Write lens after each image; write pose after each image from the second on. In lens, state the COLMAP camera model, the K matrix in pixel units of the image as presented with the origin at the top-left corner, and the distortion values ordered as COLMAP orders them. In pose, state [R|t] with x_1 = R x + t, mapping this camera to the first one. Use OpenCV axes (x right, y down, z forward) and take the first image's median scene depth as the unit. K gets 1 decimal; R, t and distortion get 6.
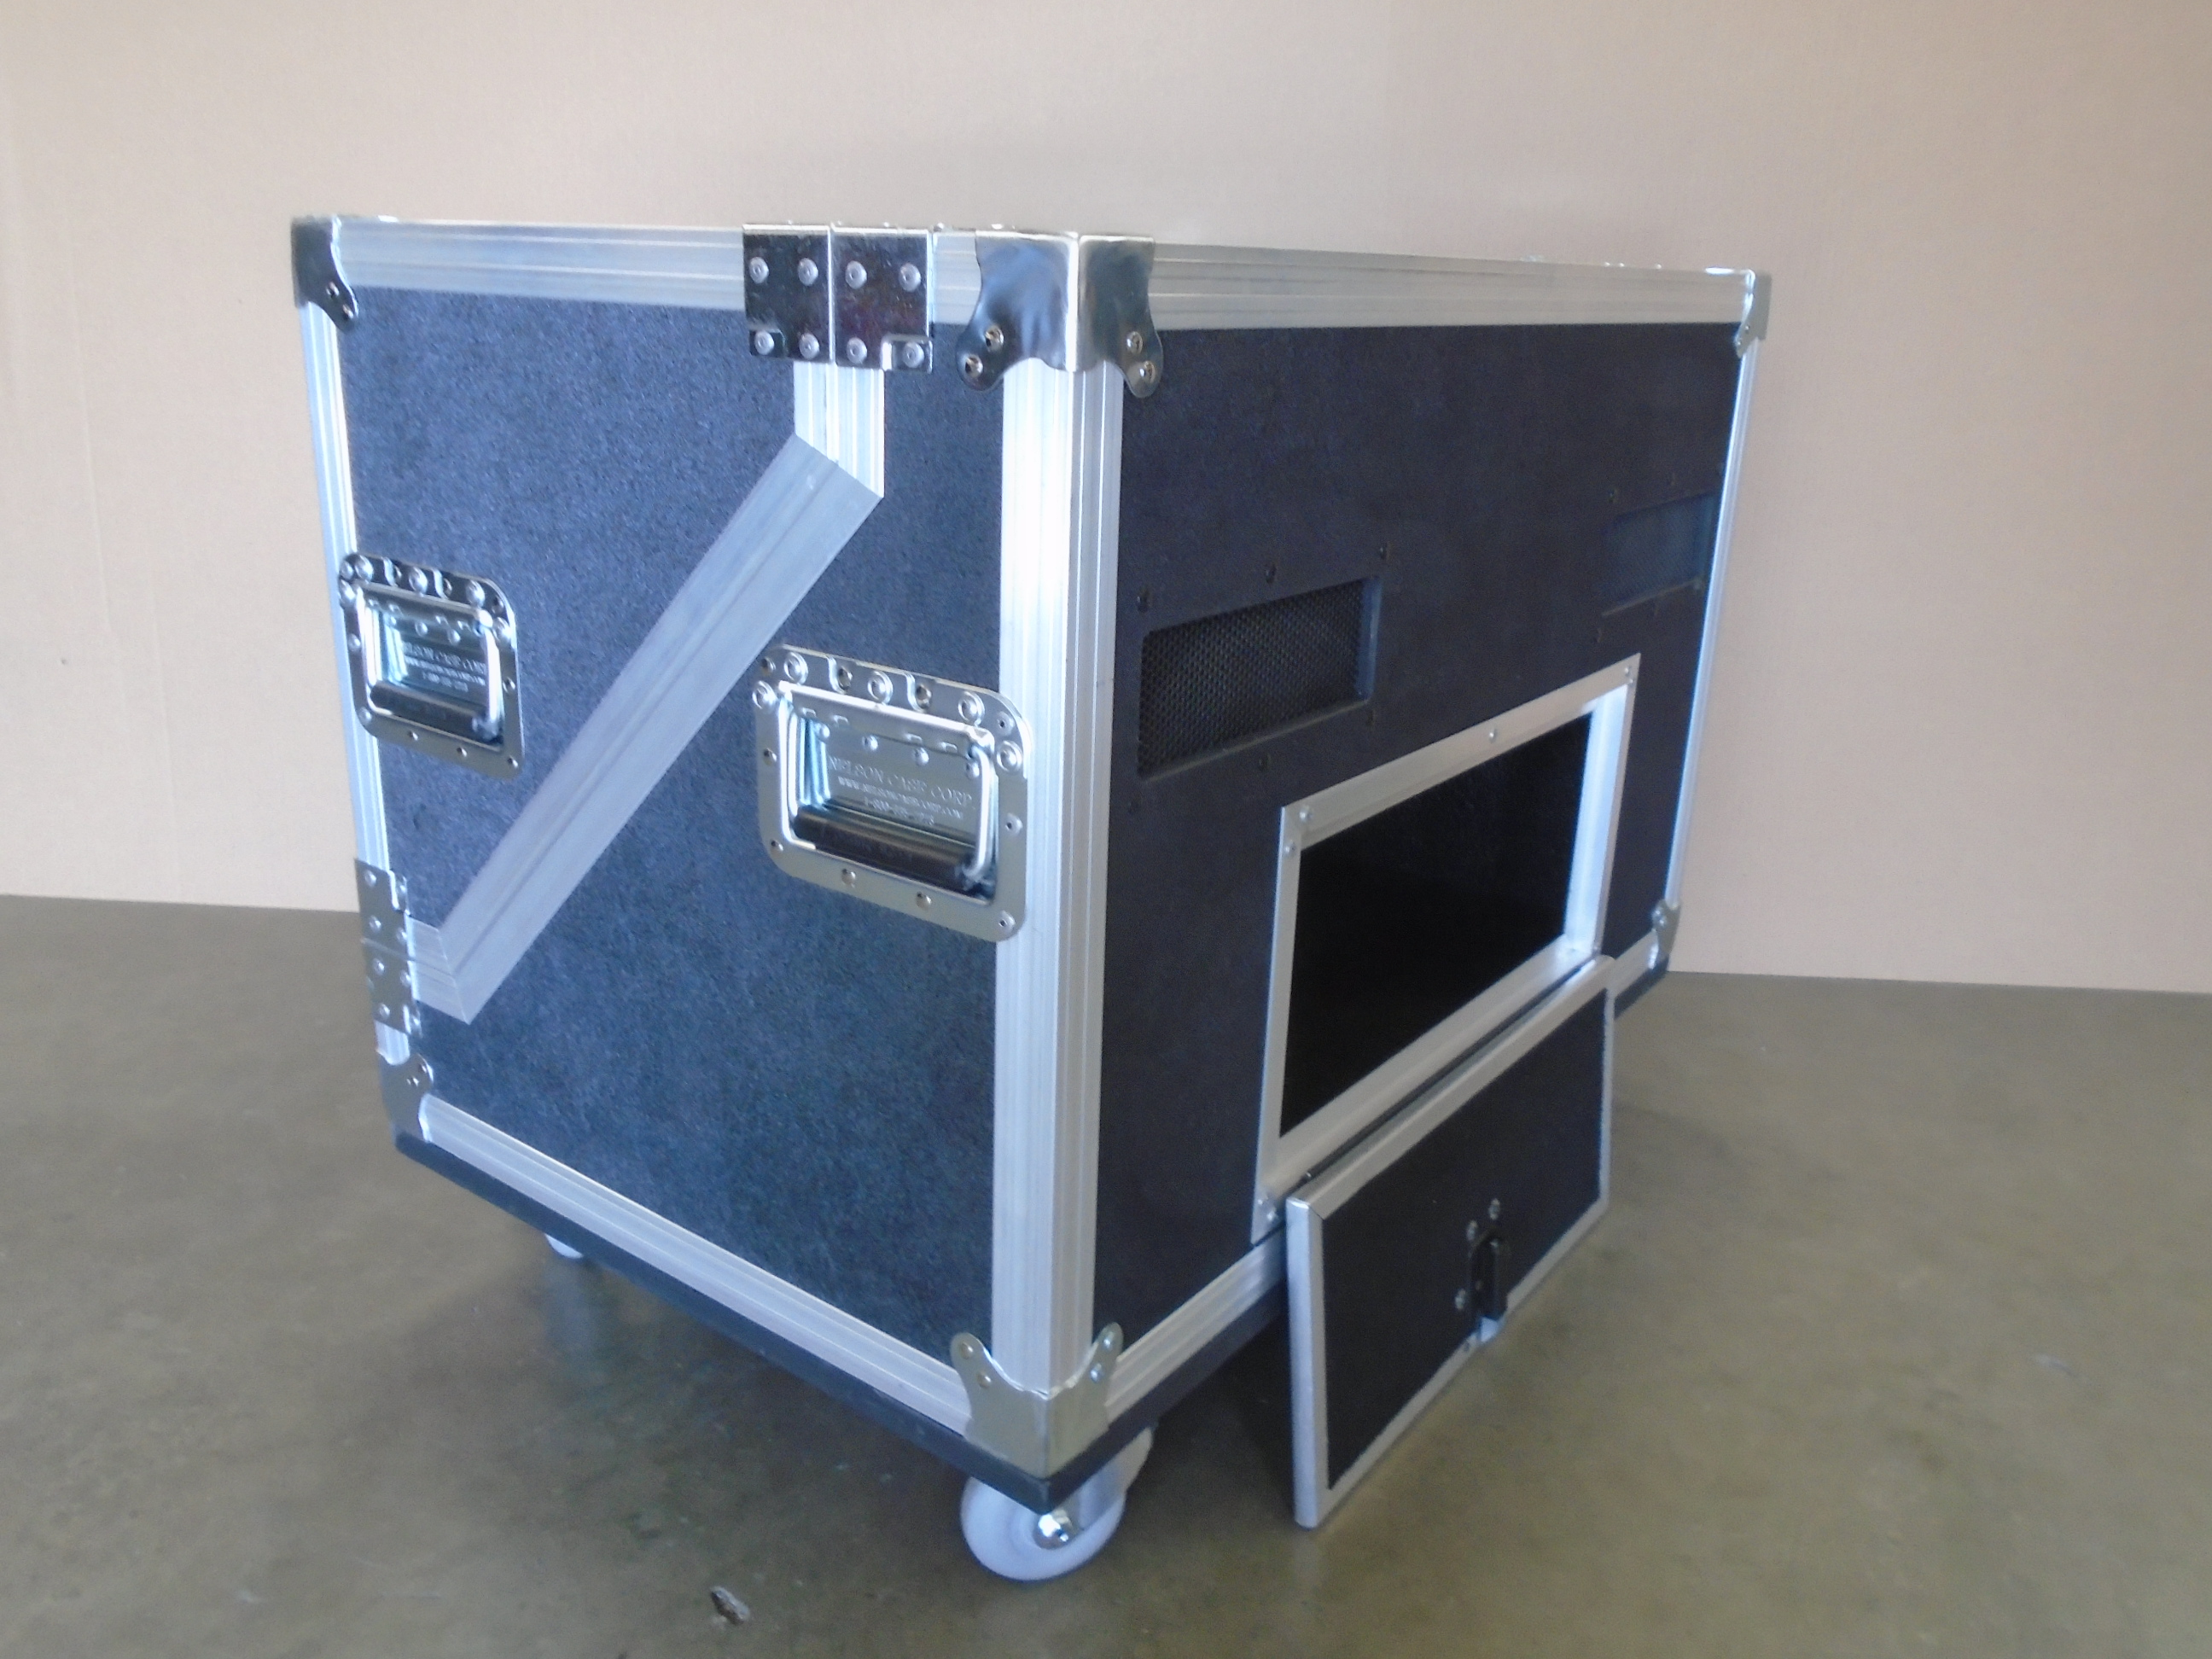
lens RADIAL K [[1726.3, 0, 1094.6], [0, 1726.3, 820.8], [0, 0, 1]] dist [-0.015455, 0.007211]
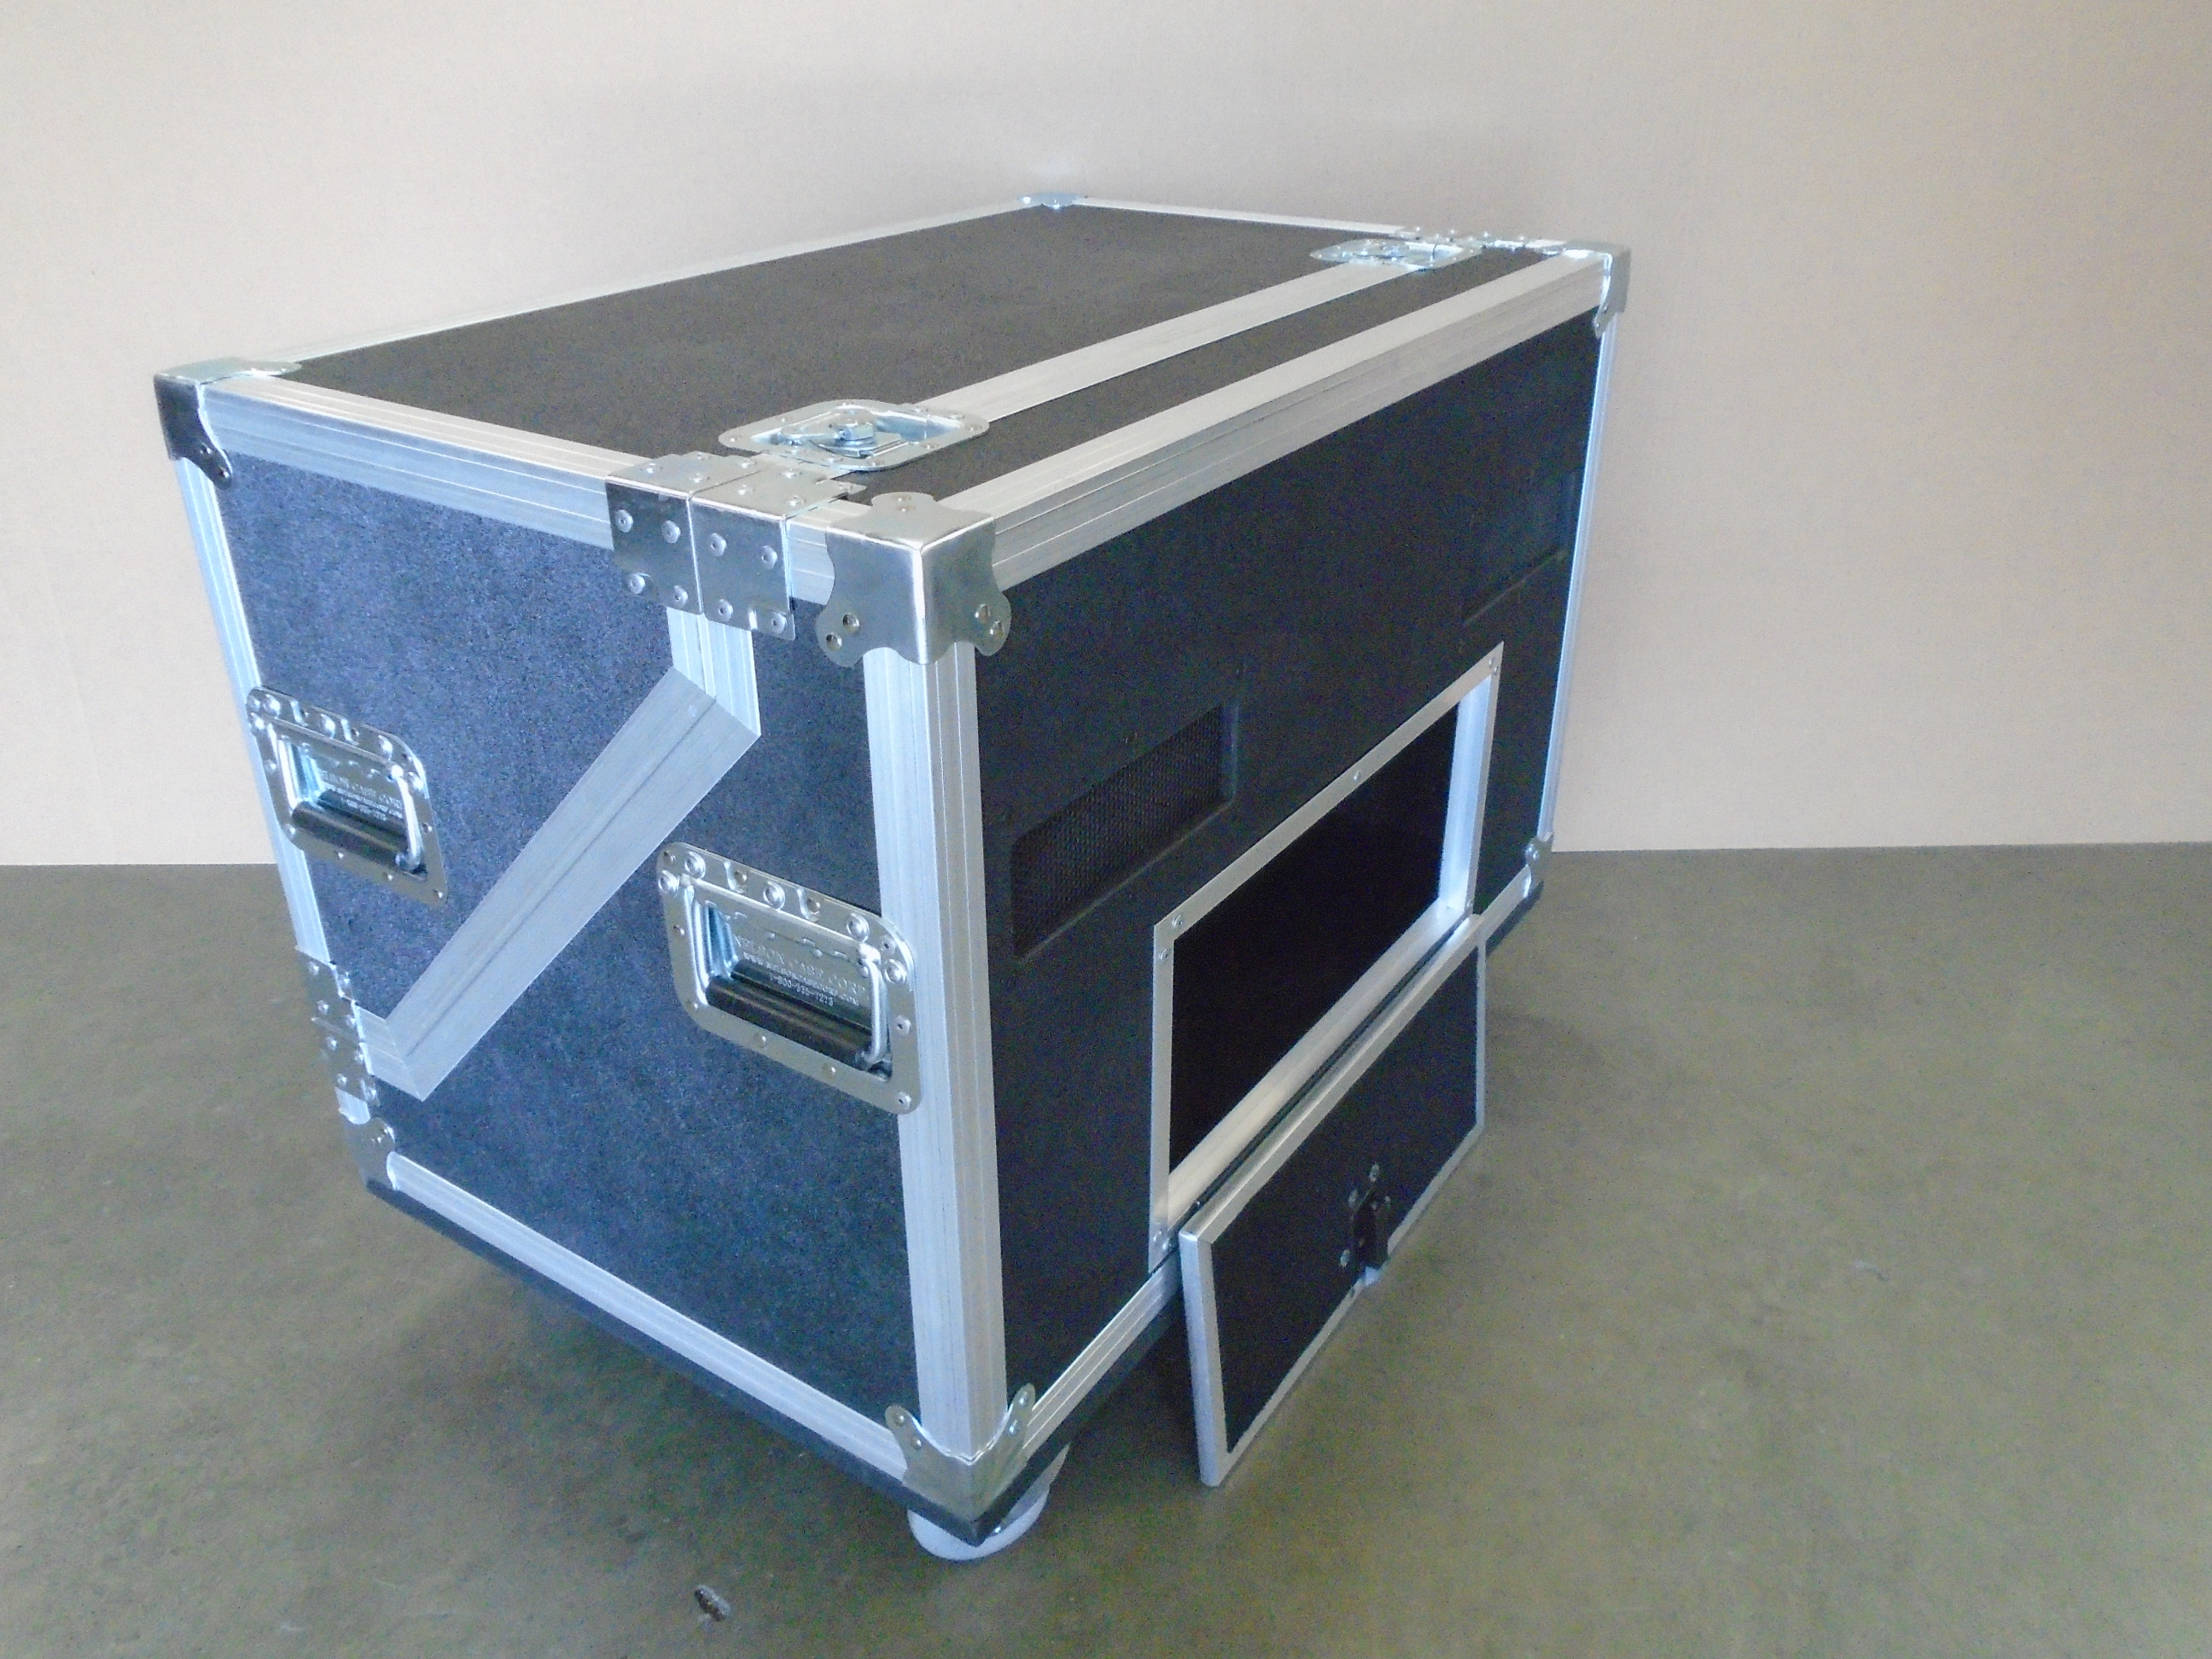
lens RADIAL K [[1726.3, 0, 1102.1], [0, 1726.3, 820.4], [0, 0, 1]] dist [-0.015455, 0.007211]
pose [[0.997773, -0.057063, 0.034542, 0.037829], [0.050484, 0.984481, 0.168075, -0.234027], [-0.043597, -0.165957, 0.985169, -0.060018]]
